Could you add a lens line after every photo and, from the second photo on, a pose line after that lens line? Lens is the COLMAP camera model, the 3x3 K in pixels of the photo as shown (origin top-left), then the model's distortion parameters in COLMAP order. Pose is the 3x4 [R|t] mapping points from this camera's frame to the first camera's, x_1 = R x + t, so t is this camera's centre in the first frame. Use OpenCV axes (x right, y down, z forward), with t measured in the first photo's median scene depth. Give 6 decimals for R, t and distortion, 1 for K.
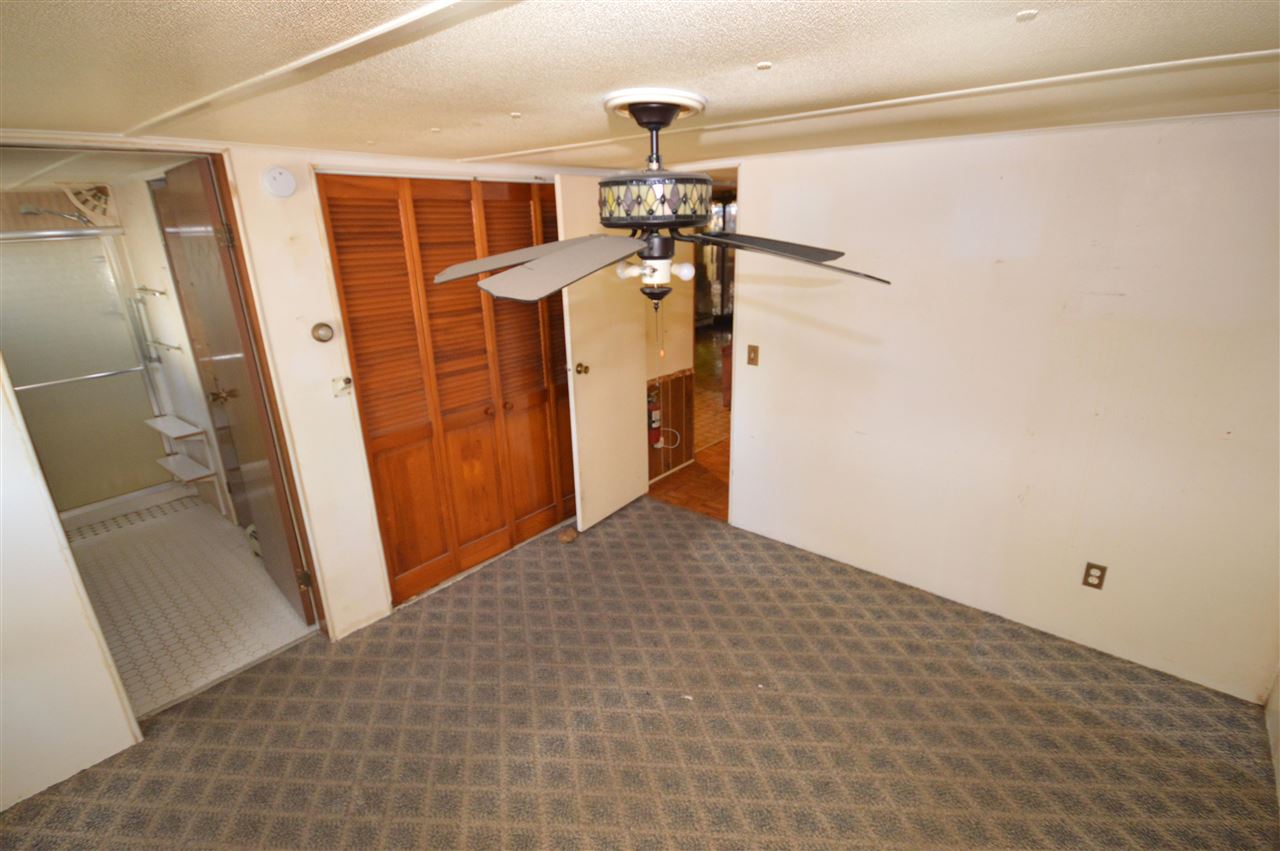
lens RADIAL K [[600.4, 0, 645.4], [0, 600.4, 425.3], [0, 0, 1]] dist [0.002427, 0.000280]
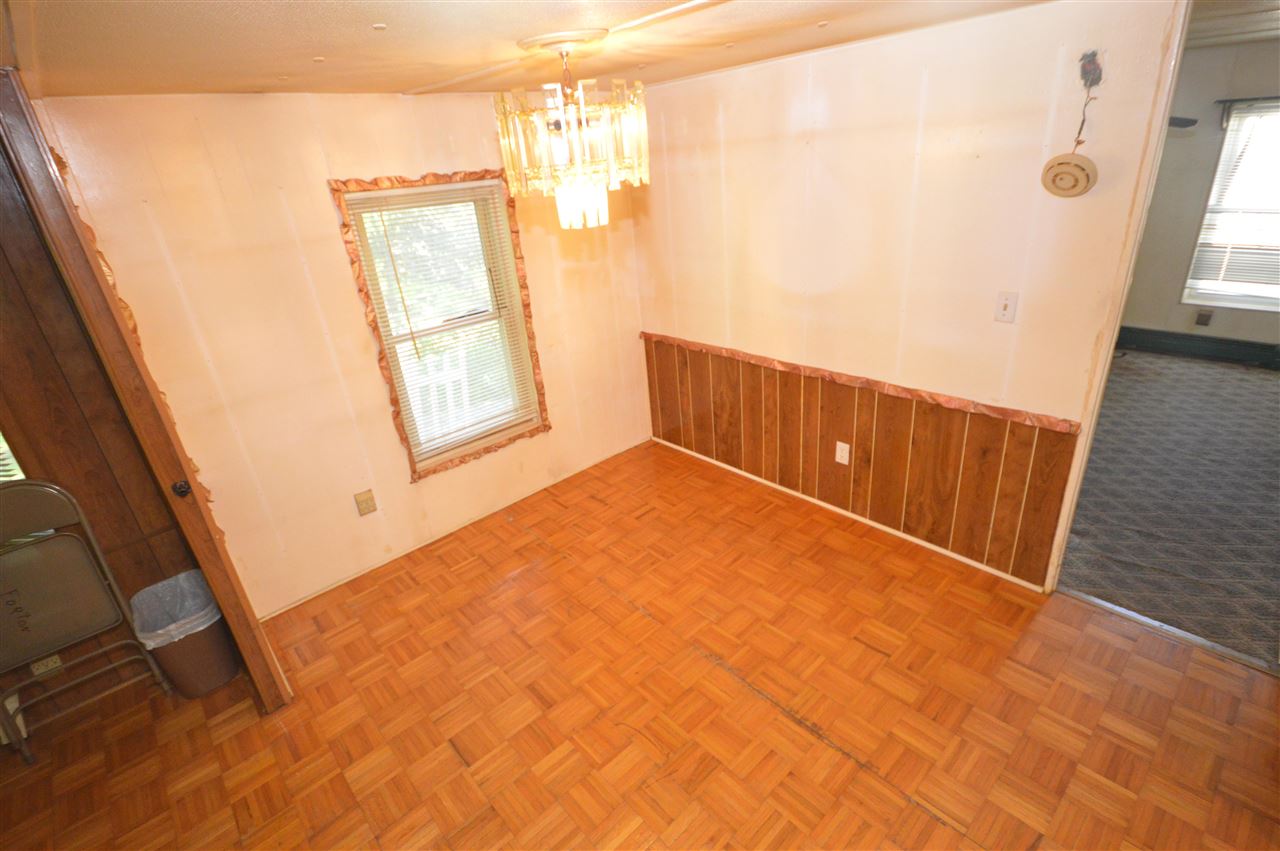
lens RADIAL K [[607.8, 0, 644.1], [0, 607.8, 427.4], [0, 0, 1]] dist [-0.000728, -0.000239]
pose [[-0.984292, 0.039840, 0.171994, 0.726331], [0.146822, 0.725729, 0.672131, -0.751329], [-0.098044, 0.686826, -0.720179, 2.204123]]
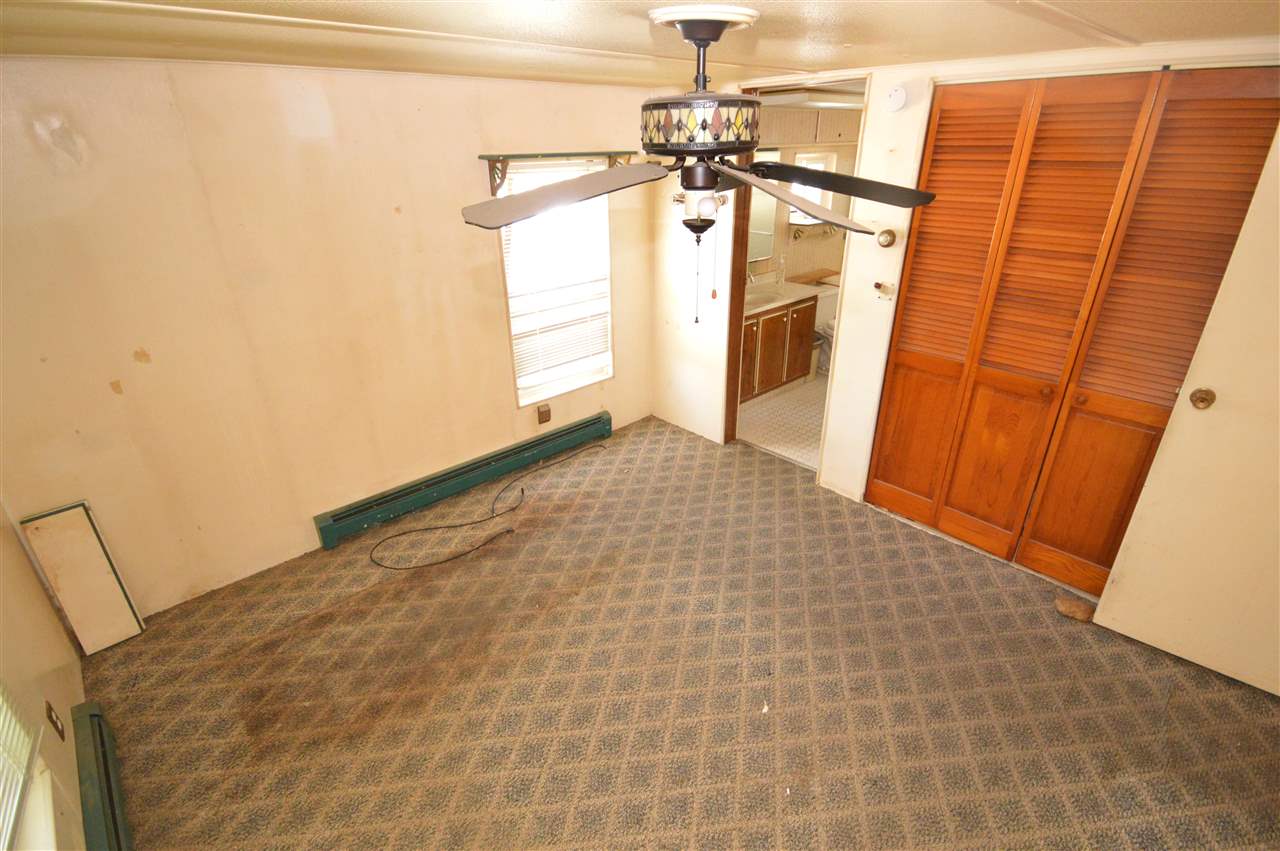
lens RADIAL K [[607.8, 0, 644.1], [0, 607.8, 427.4], [0, 0, 1]] dist [-0.000728, -0.000239]
pose [[-0.120770, 0.444566, -0.887567, 0.696517], [-0.302323, 0.835166, 0.459456, -0.248301], [0.945524, 0.323820, 0.033539, 0.660252]]
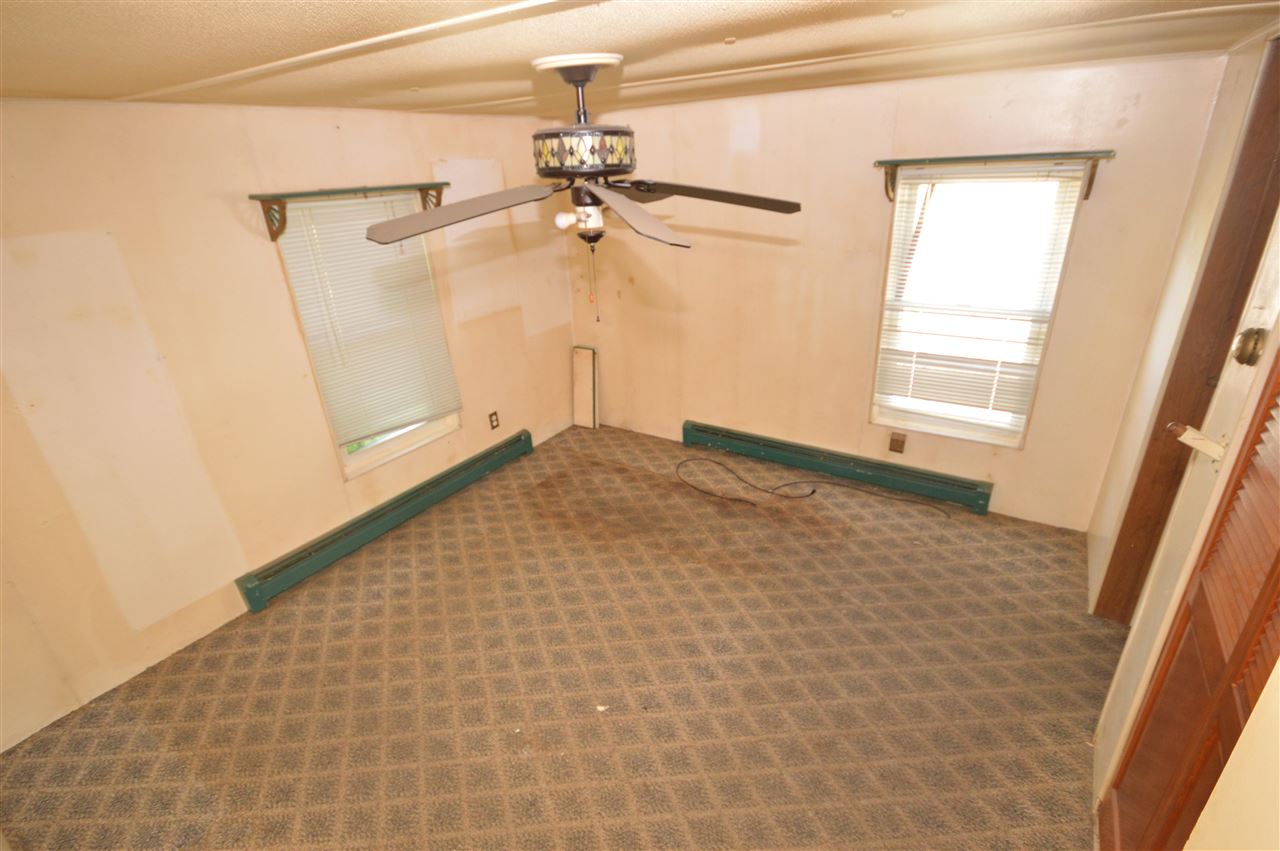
lens RADIAL K [[607.8, 0, 644.1], [0, 607.8, 427.4], [0, 0, 1]] dist [-0.000728, -0.000239]
pose [[-0.990396, 0.109914, -0.083870, 0.036872], [0.024873, 0.738370, 0.673937, -0.479896], [0.136003, 0.665379, -0.734013, 1.390261]]
